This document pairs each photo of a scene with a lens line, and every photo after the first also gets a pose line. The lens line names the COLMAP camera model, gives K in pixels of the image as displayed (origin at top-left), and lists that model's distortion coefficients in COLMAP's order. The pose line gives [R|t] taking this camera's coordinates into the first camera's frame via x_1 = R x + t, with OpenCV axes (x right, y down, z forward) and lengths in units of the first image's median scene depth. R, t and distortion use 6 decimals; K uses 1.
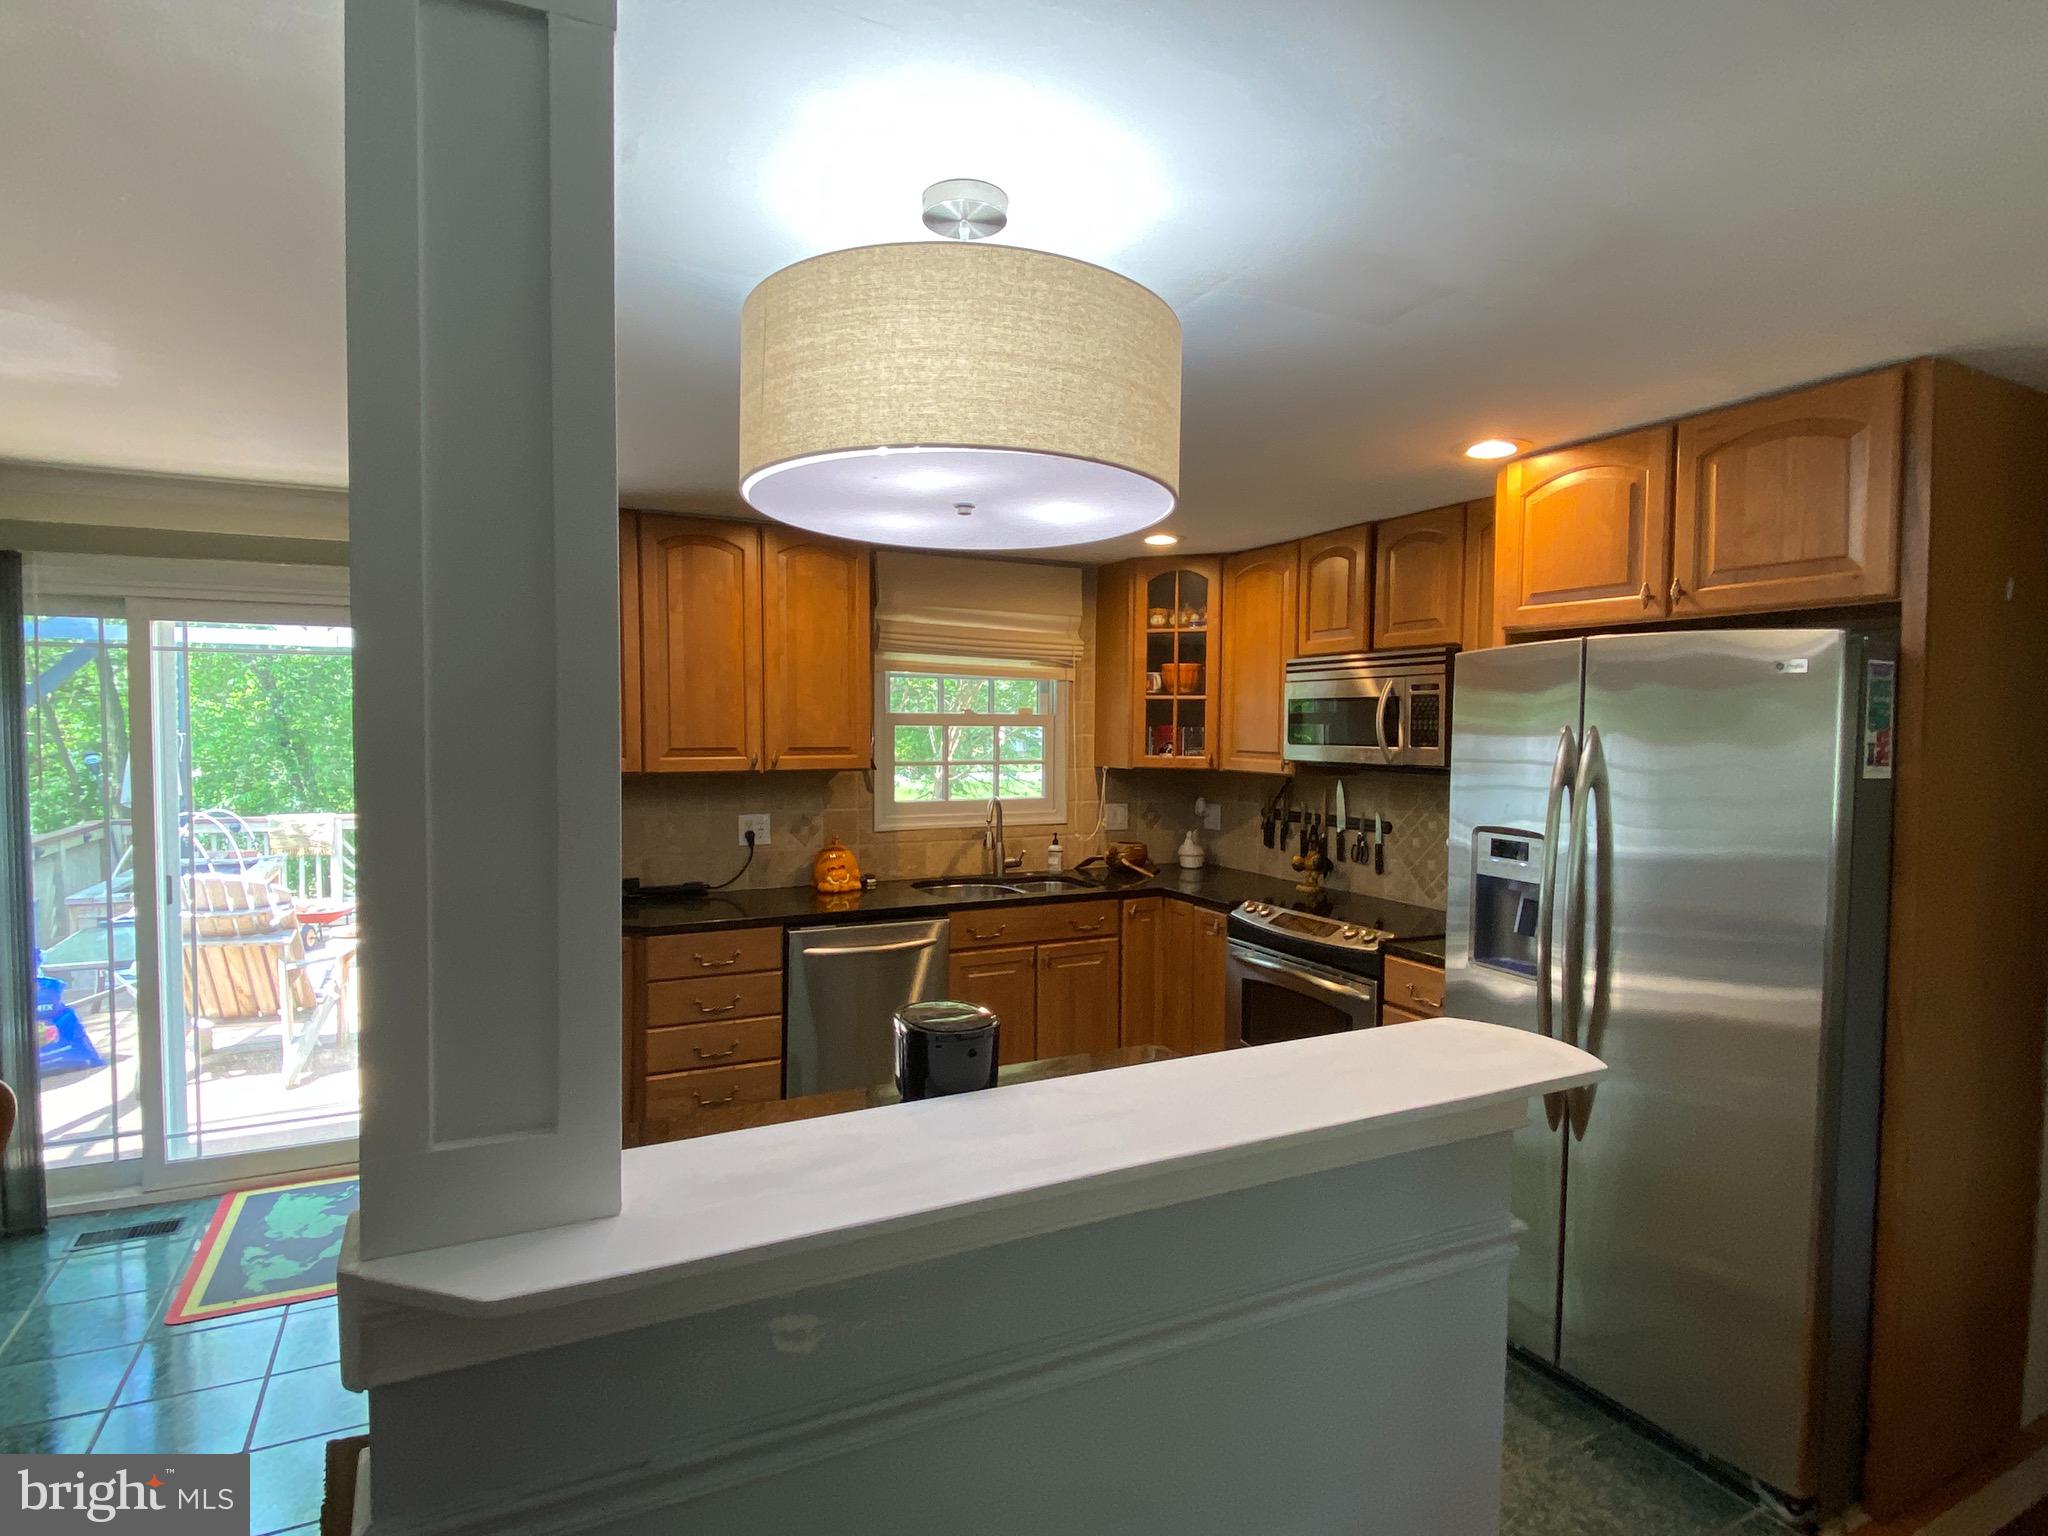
lens RADIAL K [[1109.4, 0, 1024.0], [0, 1109.4, 768.0], [0, 0, 1]] dist [0.022999, -0.000620]
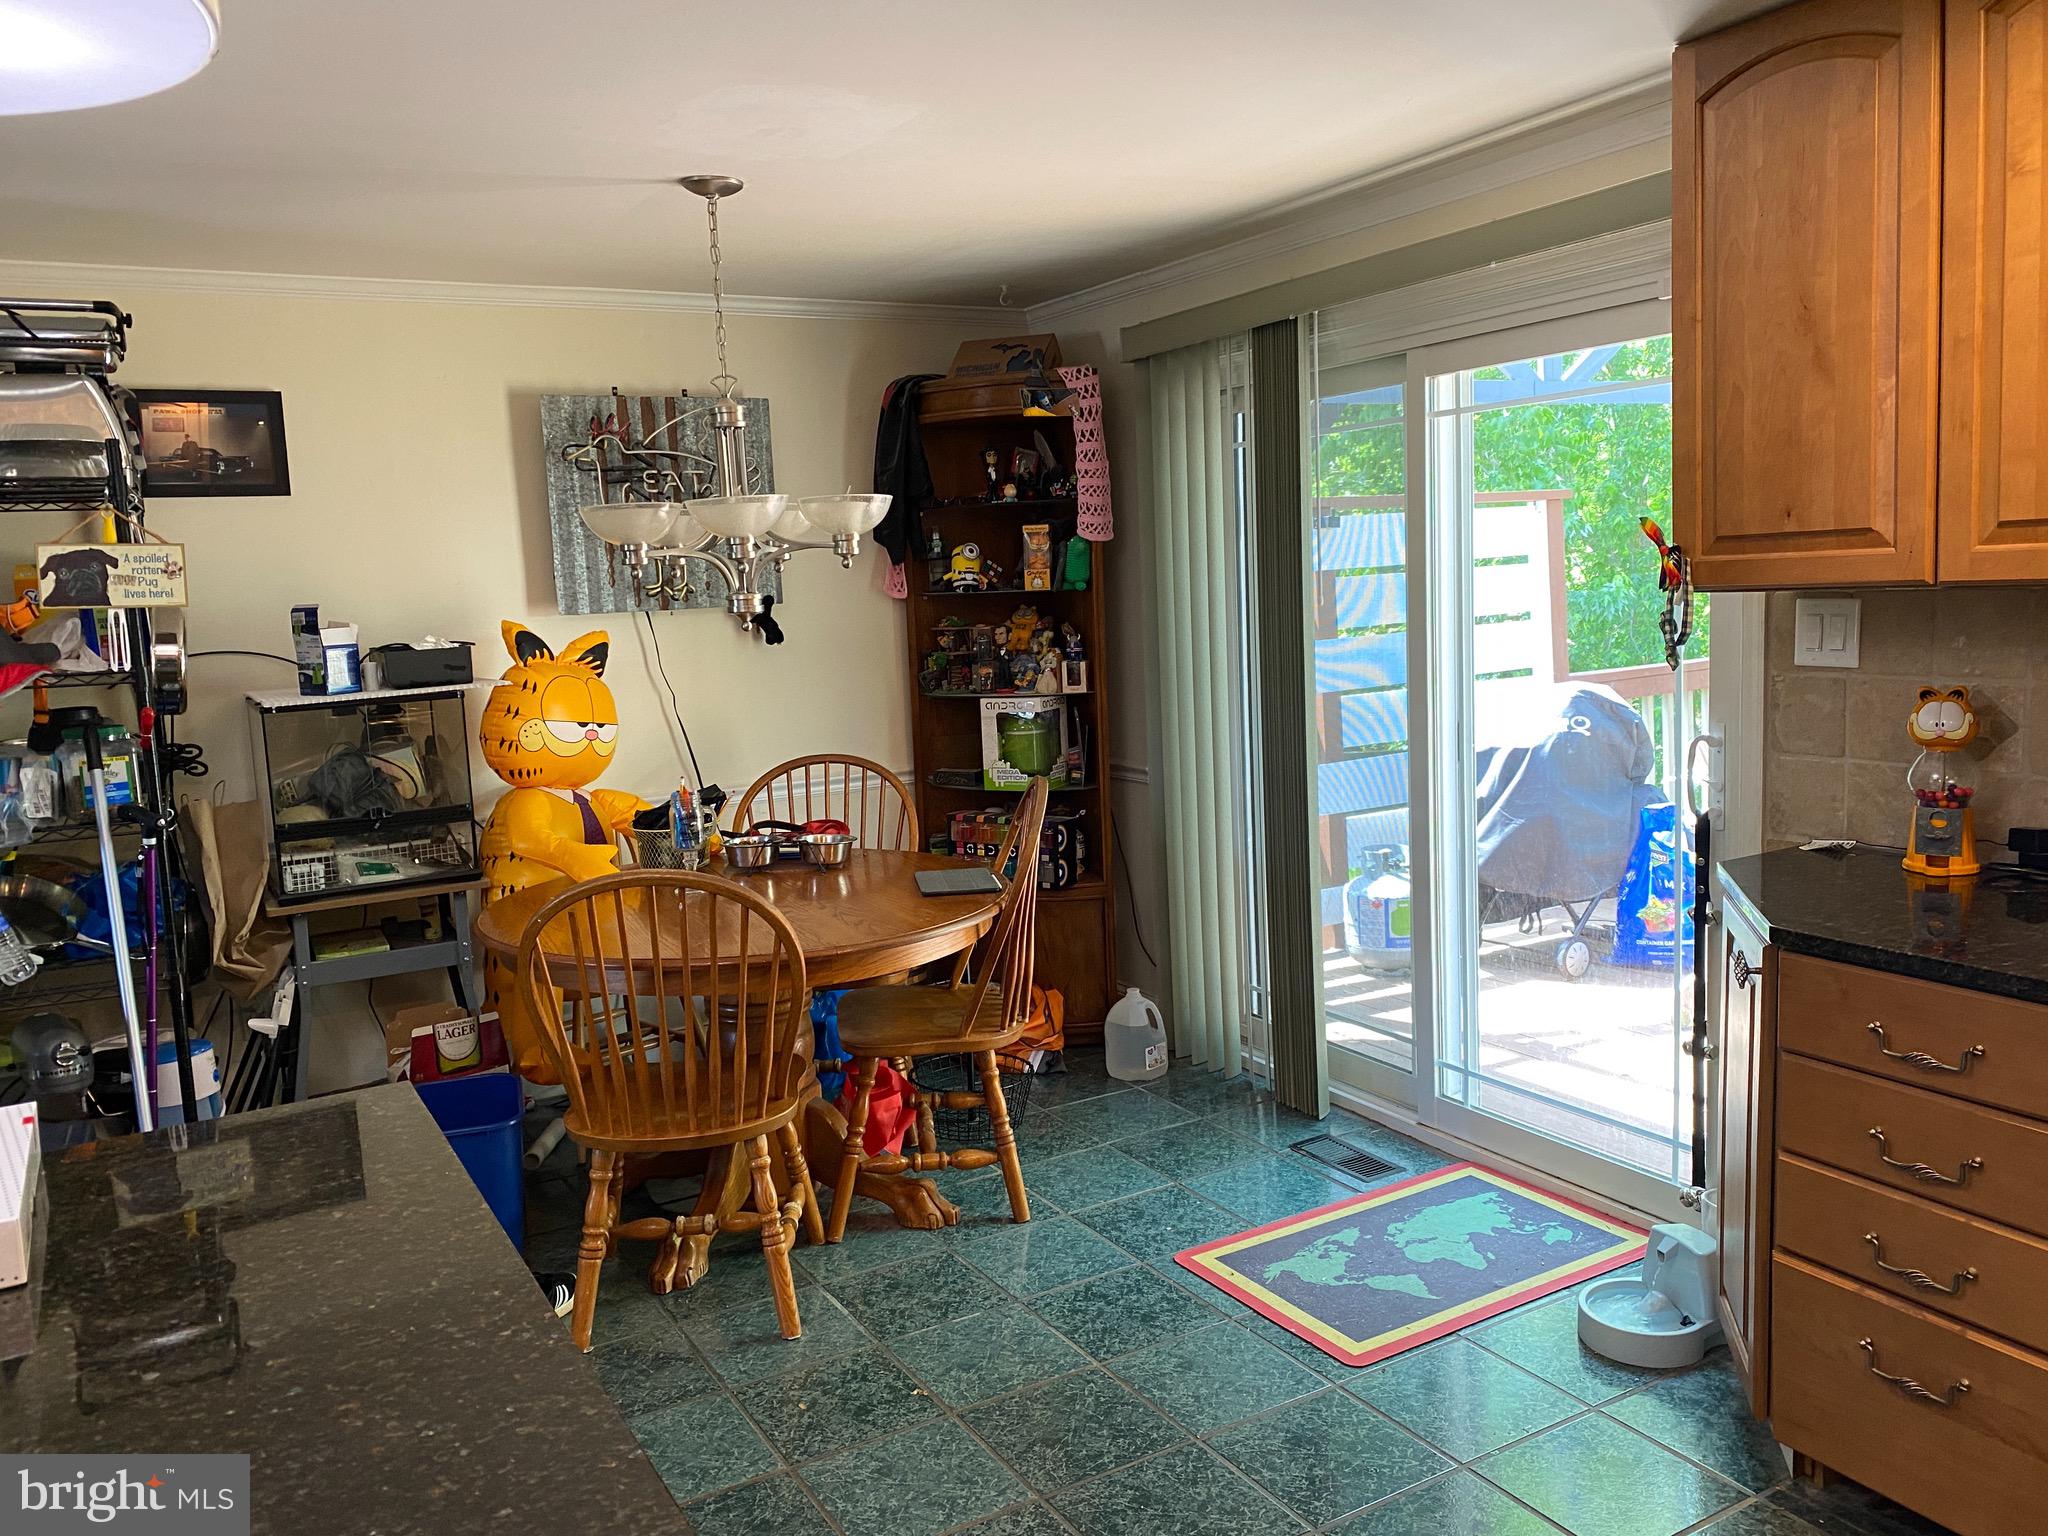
lens RADIAL K [[1554.6, 0, 1024.0], [0, 1554.6, 768.0], [0, 0, 1]] dist [0.036936, 0.000030]
pose [[0.076102, 0.116283, -0.990296, 0.211732], [0.004278, 0.993129, 0.116944, 0.002253], [0.997091, -0.013136, 0.075082, 0.537820]]
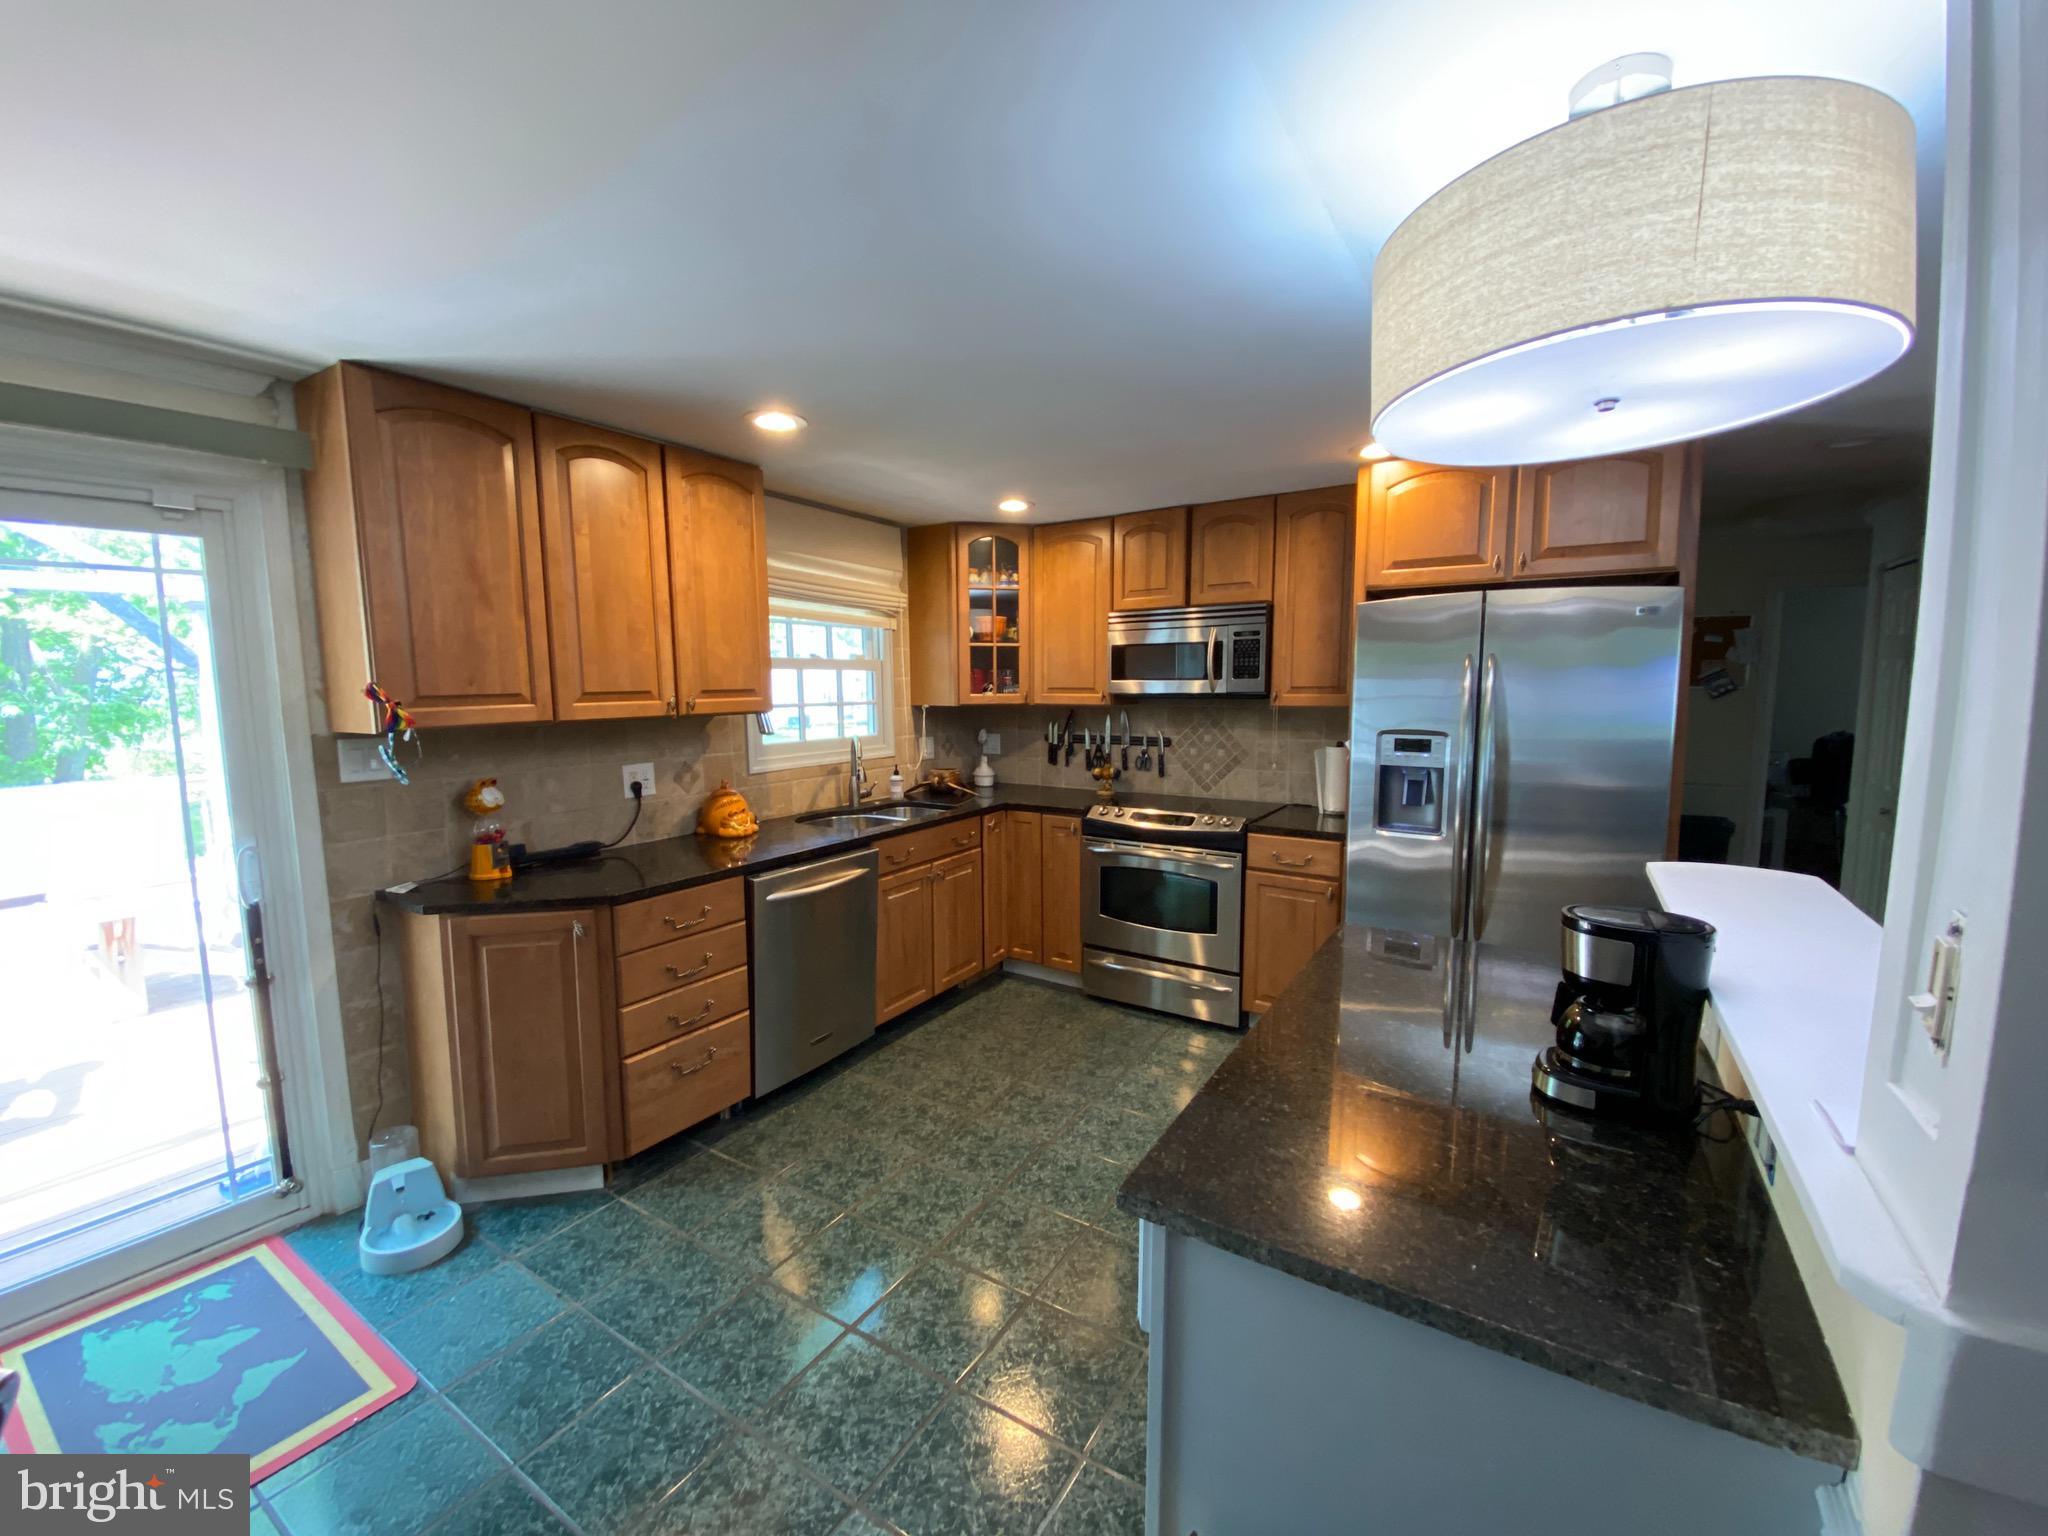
lens RADIAL K [[829.1, 0, 1024.0], [0, 829.1, 768.0], [0, 0, 1]] dist [0.034653, -0.027083]
pose [[0.851114, -0.068319, 0.520517, -0.330860], [0.035280, 0.996698, 0.073130, 0.005098], [-0.523794, -0.043878, 0.850714, 0.229512]]
